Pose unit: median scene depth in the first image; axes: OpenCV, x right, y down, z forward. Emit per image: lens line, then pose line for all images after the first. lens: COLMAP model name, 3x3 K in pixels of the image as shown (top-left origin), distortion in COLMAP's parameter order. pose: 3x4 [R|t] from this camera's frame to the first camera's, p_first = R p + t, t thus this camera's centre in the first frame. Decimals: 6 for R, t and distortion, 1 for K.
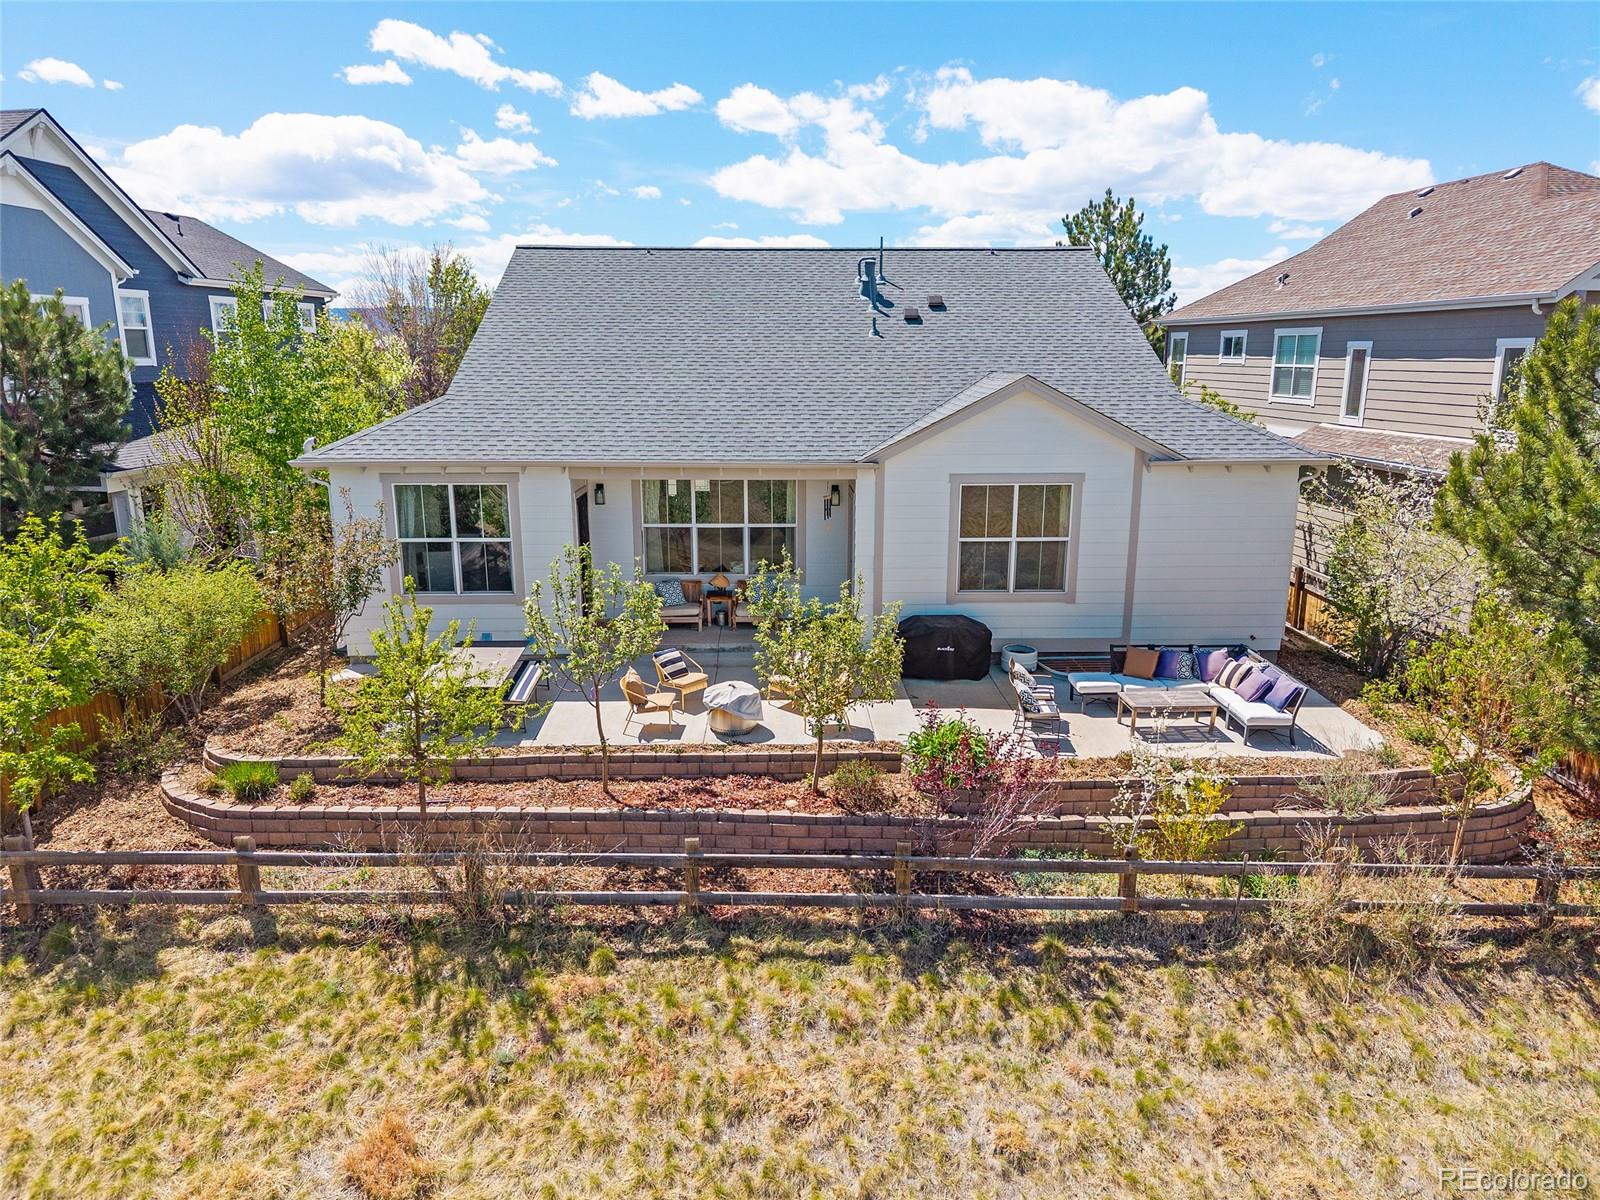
lens RADIAL K [[1084.7, 0, 800.0], [0, 1084.7, 600.0], [0, 0, 1]] dist [0.003001, -0.001426]
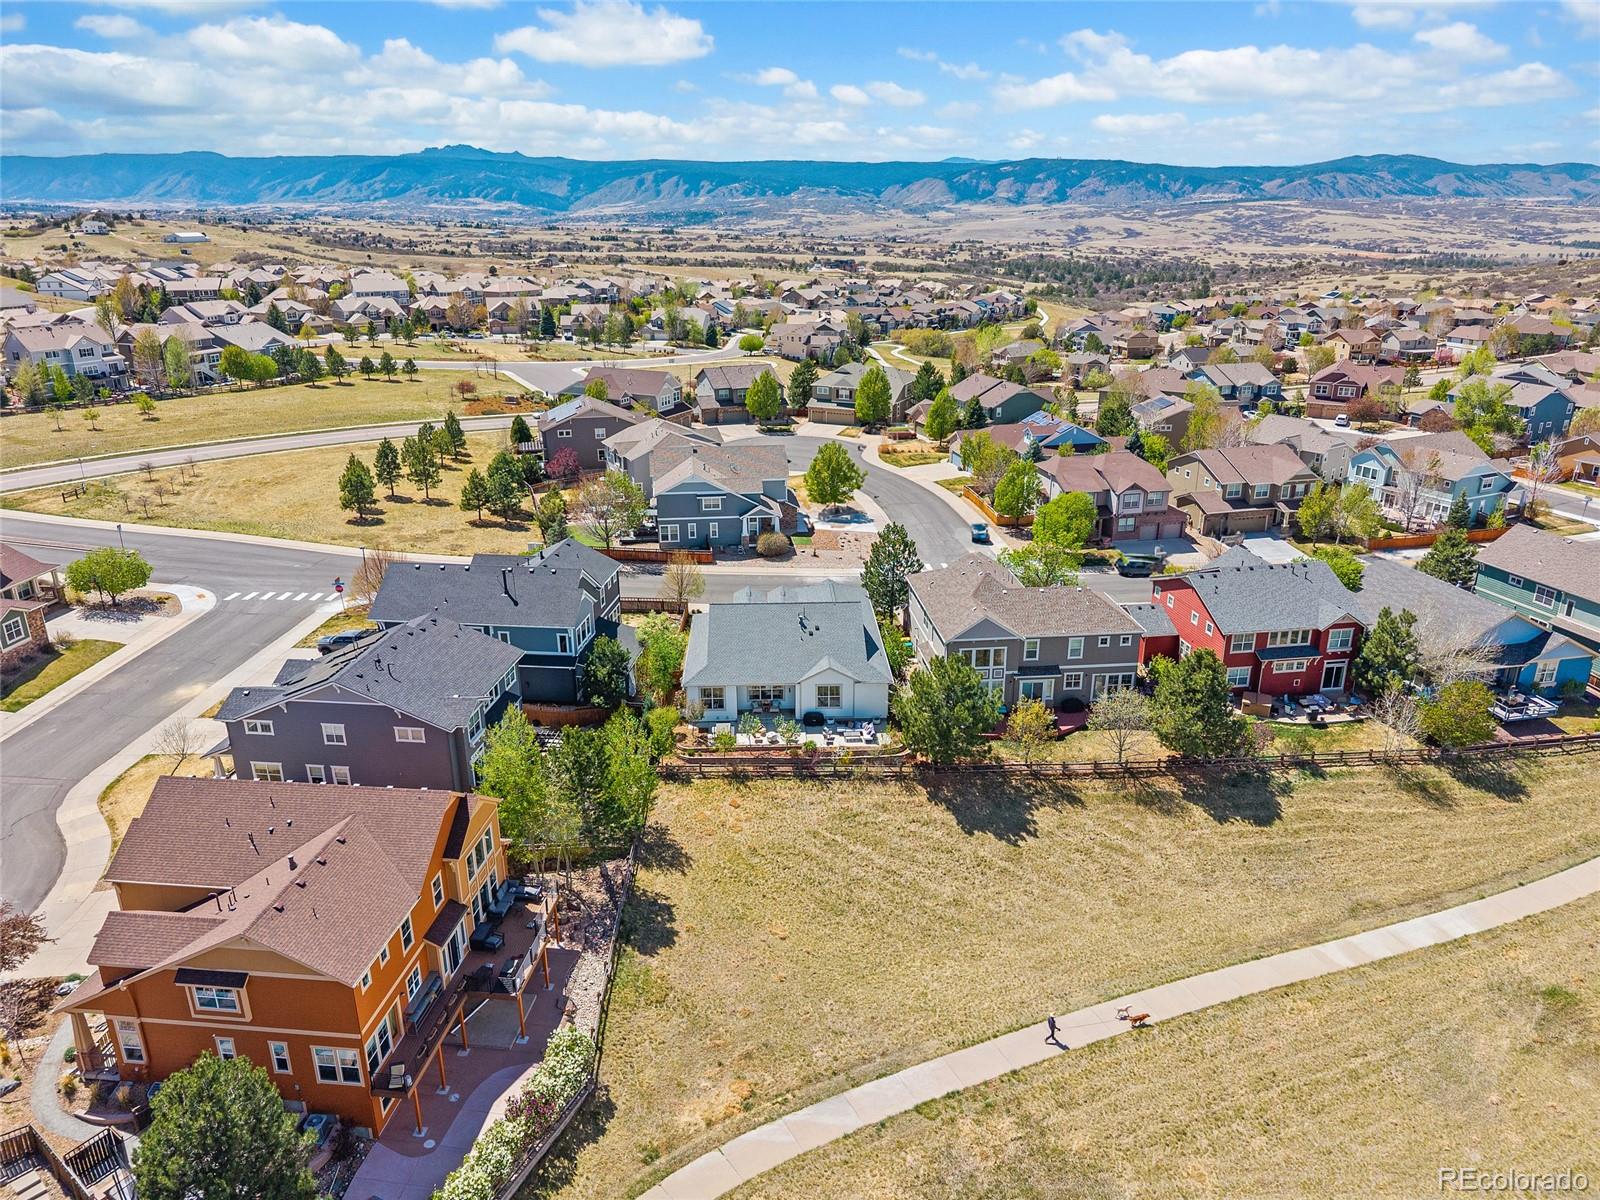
lens RADIAL K [[1084.7, 0, 800.0], [0, 1084.7, 600.0], [0, 0, 1]] dist [0.003001, -0.001426]
pose [[0.999947, -0.010056, 0.002196, 0.082032], [0.009712, 0.992468, 0.122122, -1.367726], [-0.003408, -0.122094, 0.992513, -4.746661]]
